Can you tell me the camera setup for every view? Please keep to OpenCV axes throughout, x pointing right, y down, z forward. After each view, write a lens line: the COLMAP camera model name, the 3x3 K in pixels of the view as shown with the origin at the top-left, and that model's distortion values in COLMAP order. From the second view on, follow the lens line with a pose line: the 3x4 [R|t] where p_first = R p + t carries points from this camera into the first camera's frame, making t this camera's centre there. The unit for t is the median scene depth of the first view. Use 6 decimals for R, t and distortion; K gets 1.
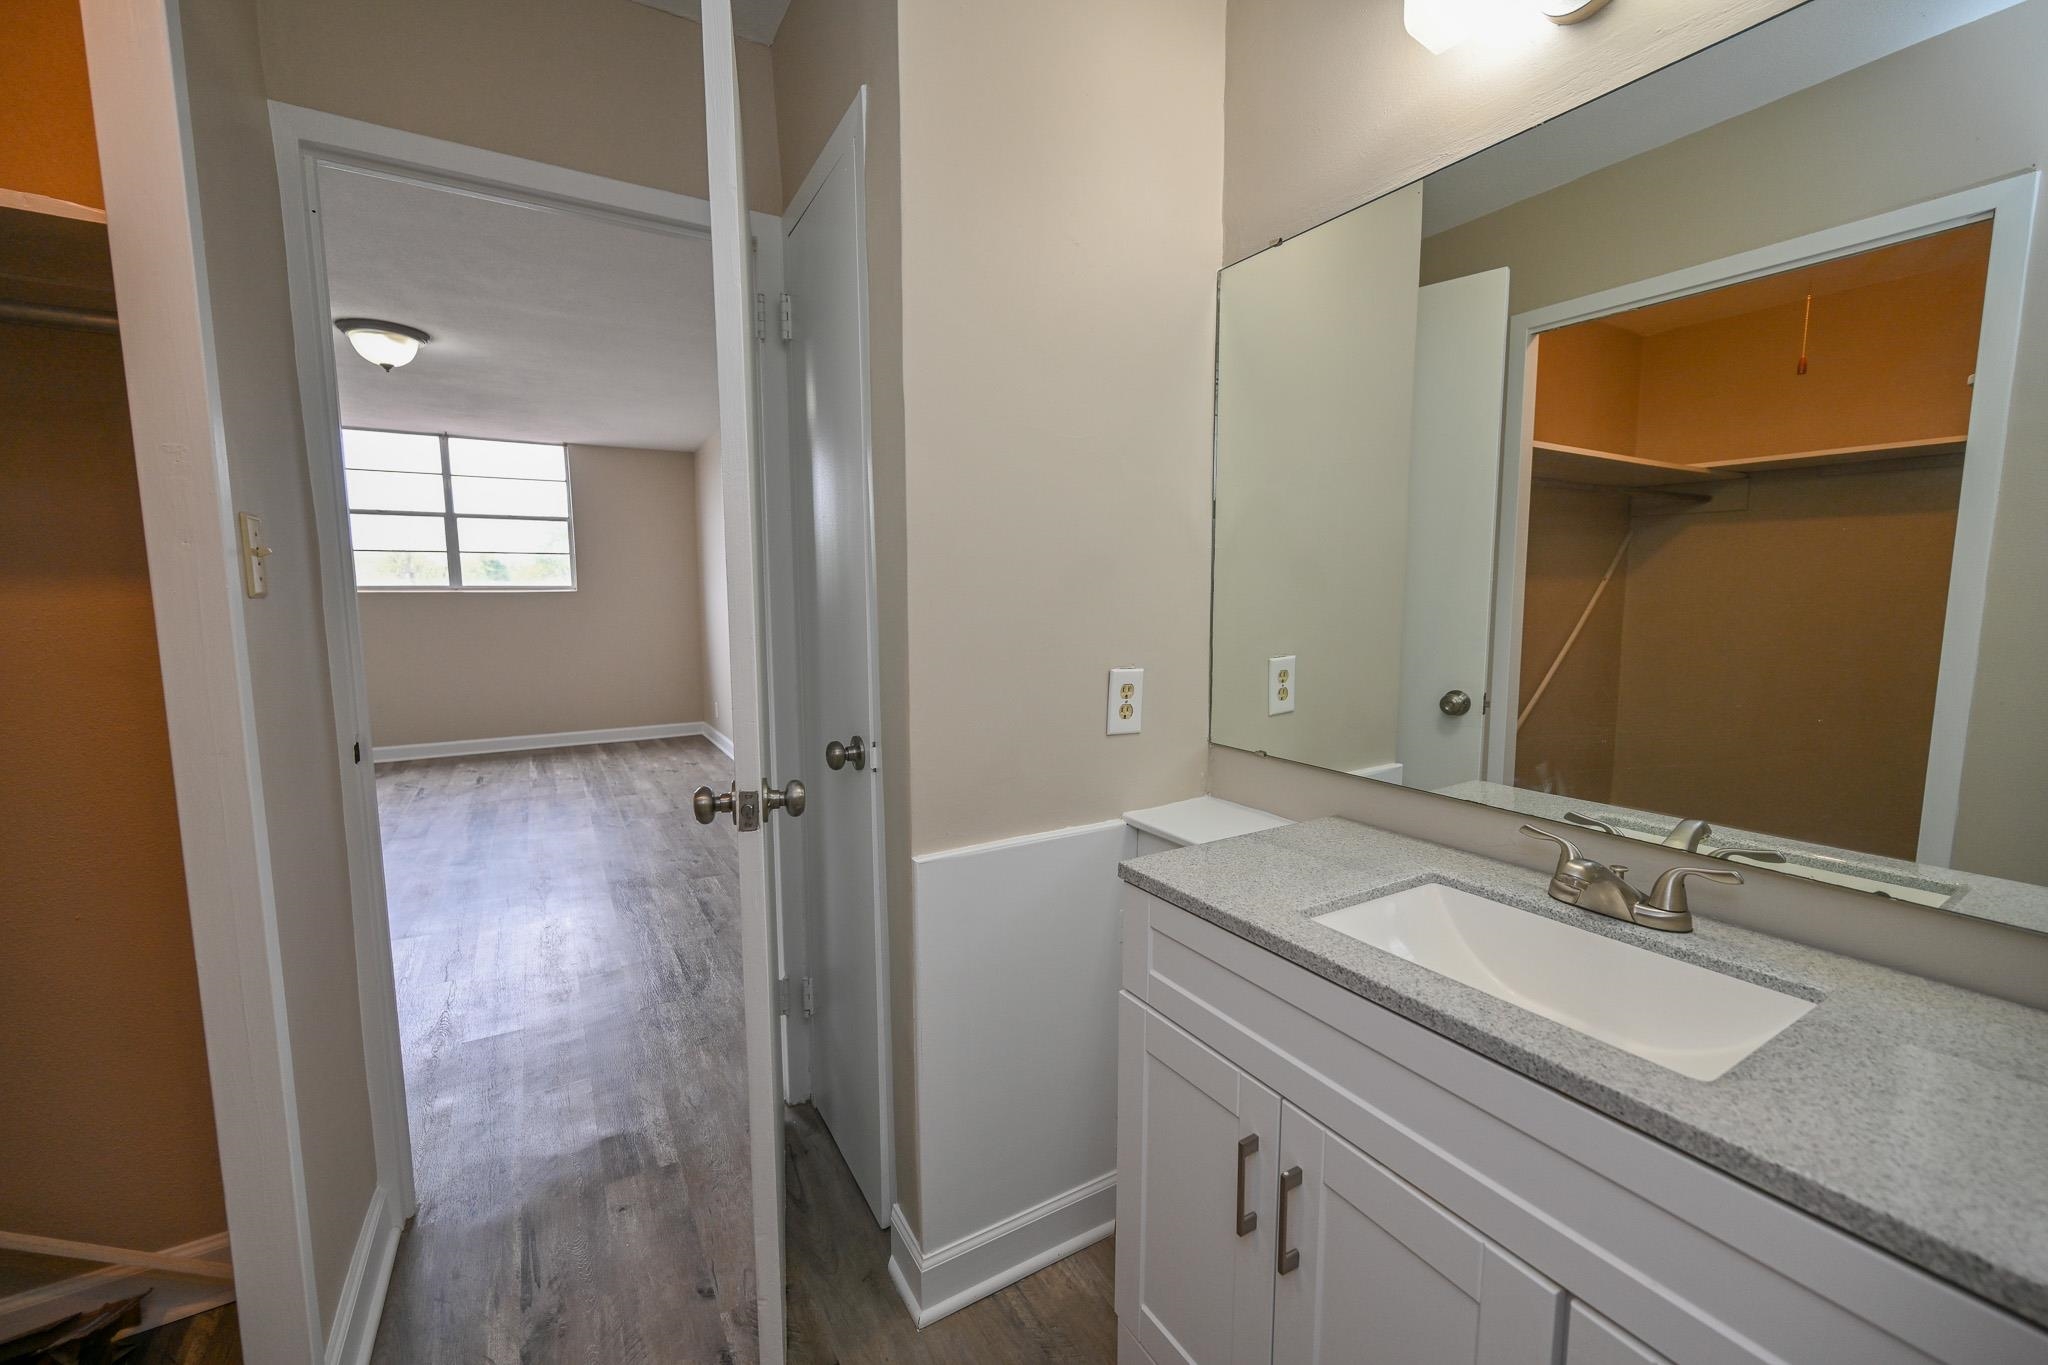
lens RADIAL K [[809.5, 0, 1026.0], [0, 809.5, 678.5], [0, 0, 1]] dist [-0.000542, -0.000205]
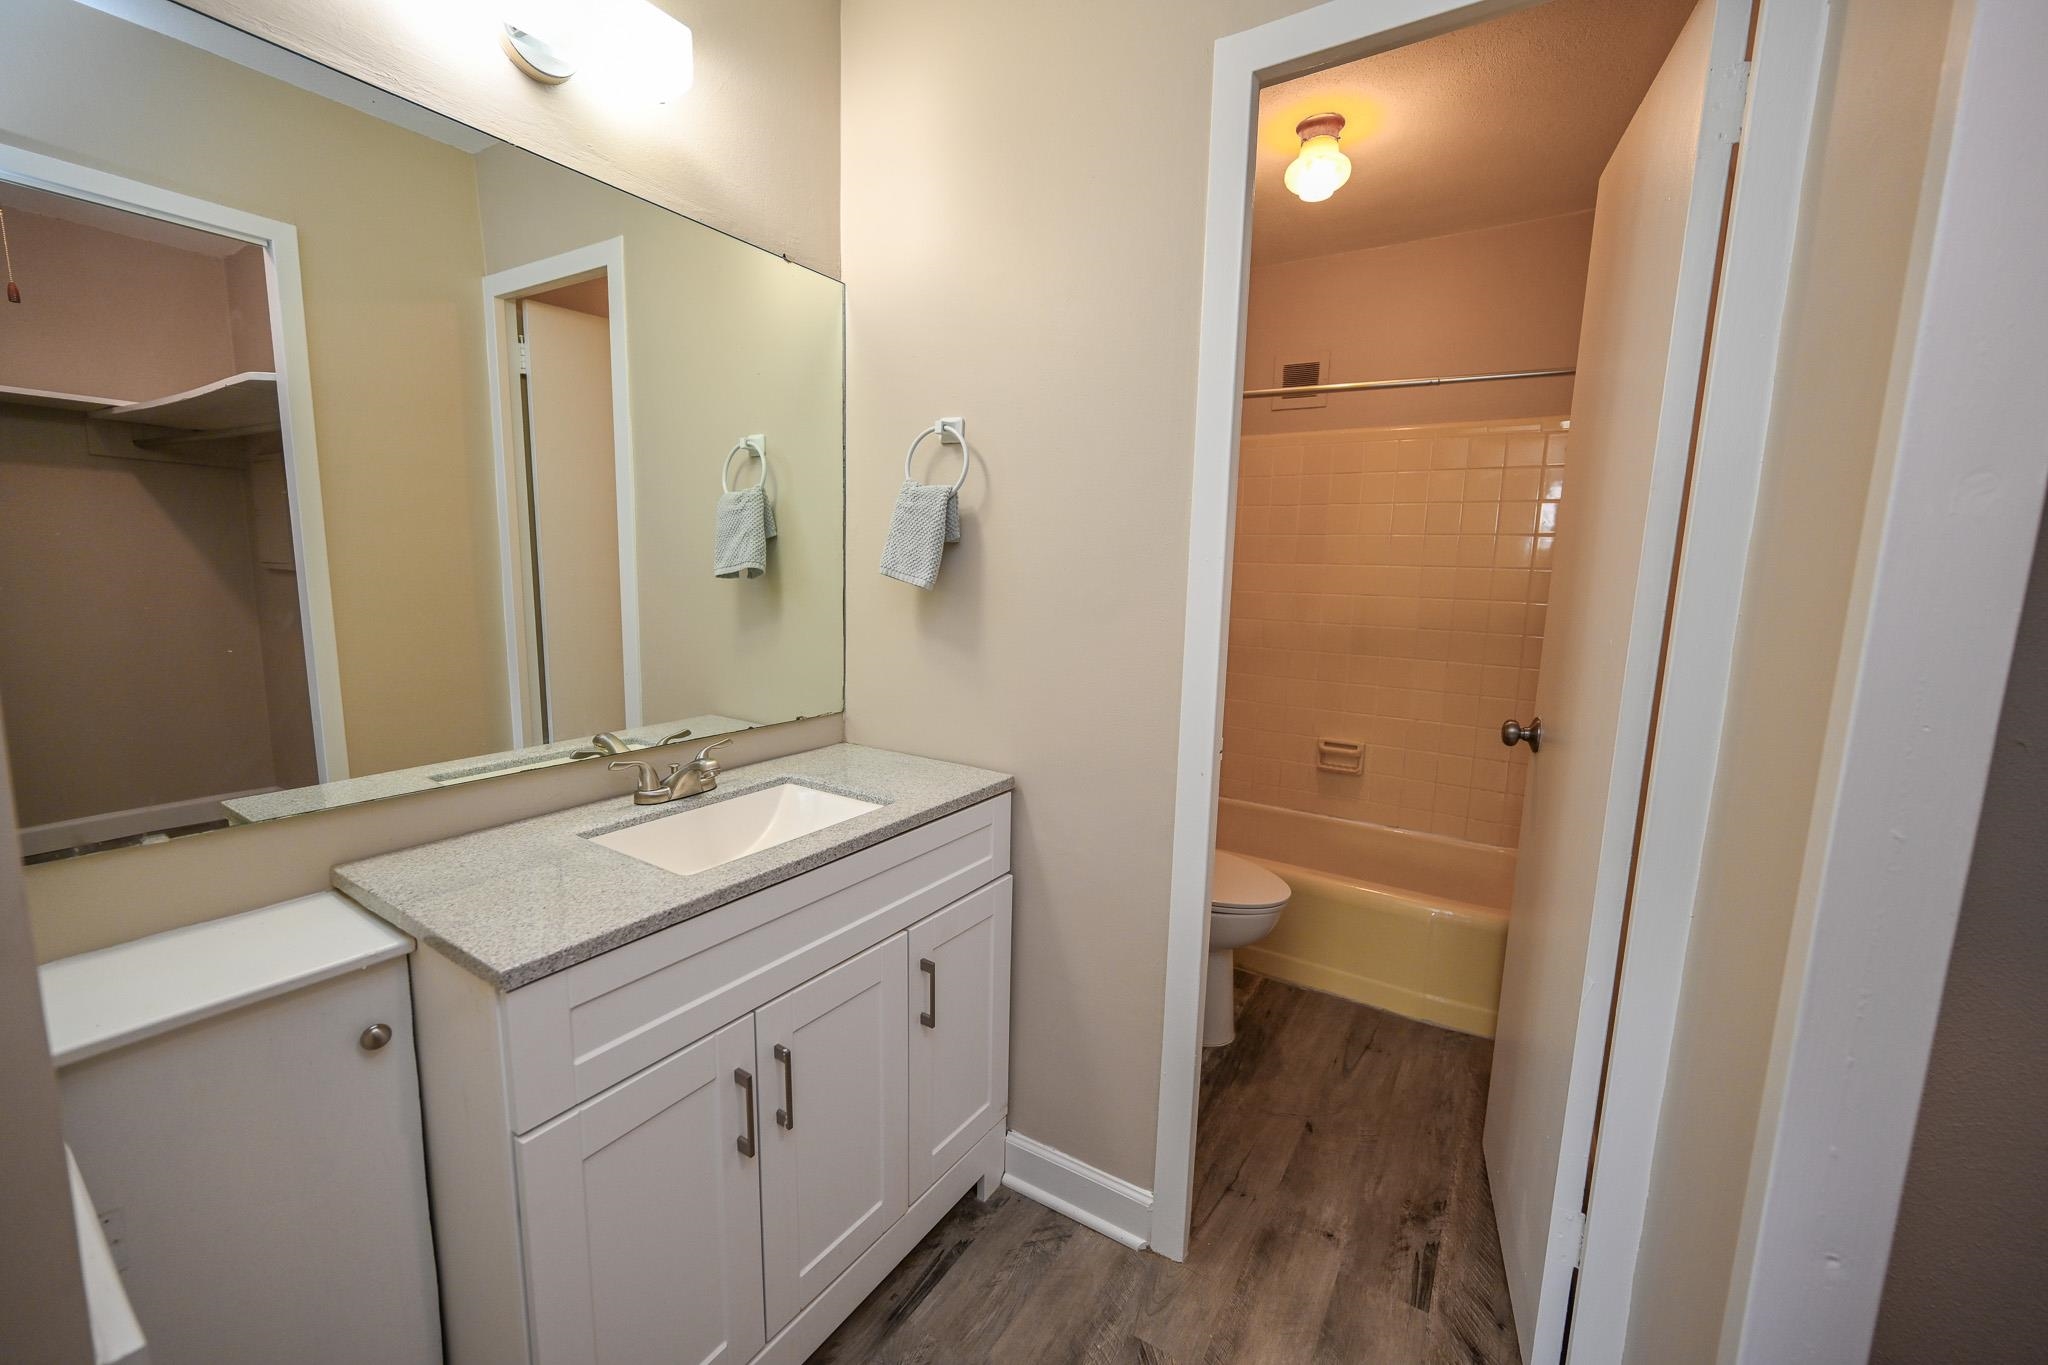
lens RADIAL K [[809.5, 0, 1024.7], [0, 809.5, 686.9], [0, 0, 1]] dist [-0.000542, -0.000205]
pose [[-0.452203, -0.139199, 0.880986, -0.820489], [0.073442, 0.978581, 0.192316, -0.135115], [-0.888886, 0.151667, -0.432294, 1.088455]]
